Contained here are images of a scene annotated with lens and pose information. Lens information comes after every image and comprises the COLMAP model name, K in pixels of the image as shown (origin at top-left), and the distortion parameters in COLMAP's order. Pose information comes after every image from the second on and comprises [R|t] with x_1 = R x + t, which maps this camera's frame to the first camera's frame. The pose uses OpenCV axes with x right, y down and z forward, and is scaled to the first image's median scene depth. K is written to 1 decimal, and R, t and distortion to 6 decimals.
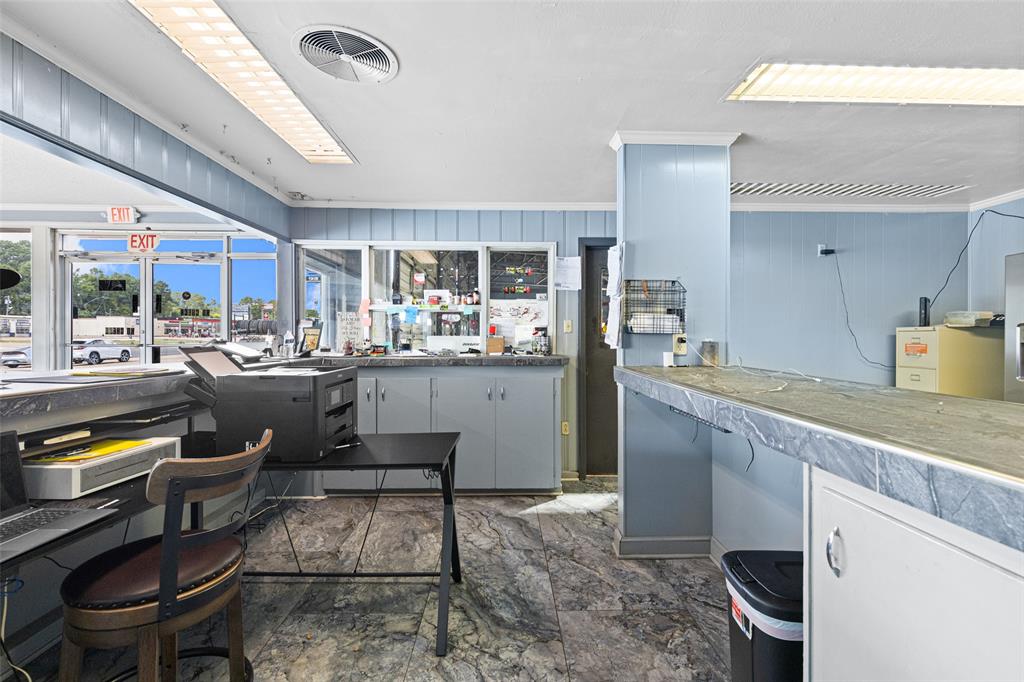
lens RADIAL K [[463.7, 0, 513.6], [0, 463.7, 336.3], [0, 0, 1]] dist [0.011206, -0.000605]
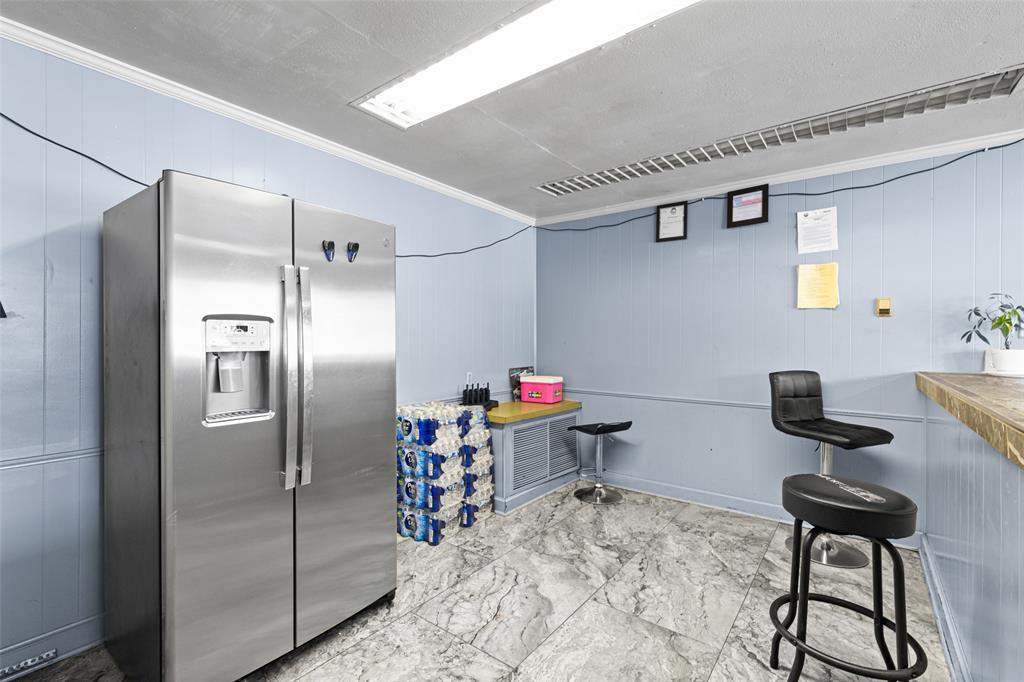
lens RADIAL K [[463.7, 0, 507.3], [0, 463.7, 338.9], [0, 0, 1]] dist [0.011206, -0.000605]
pose [[0.778797, 0.005478, -0.627252, 0.386292], [-0.007570, 0.999971, -0.000665, -0.000214], [0.627230, 0.005266, 0.778816, 0.408279]]
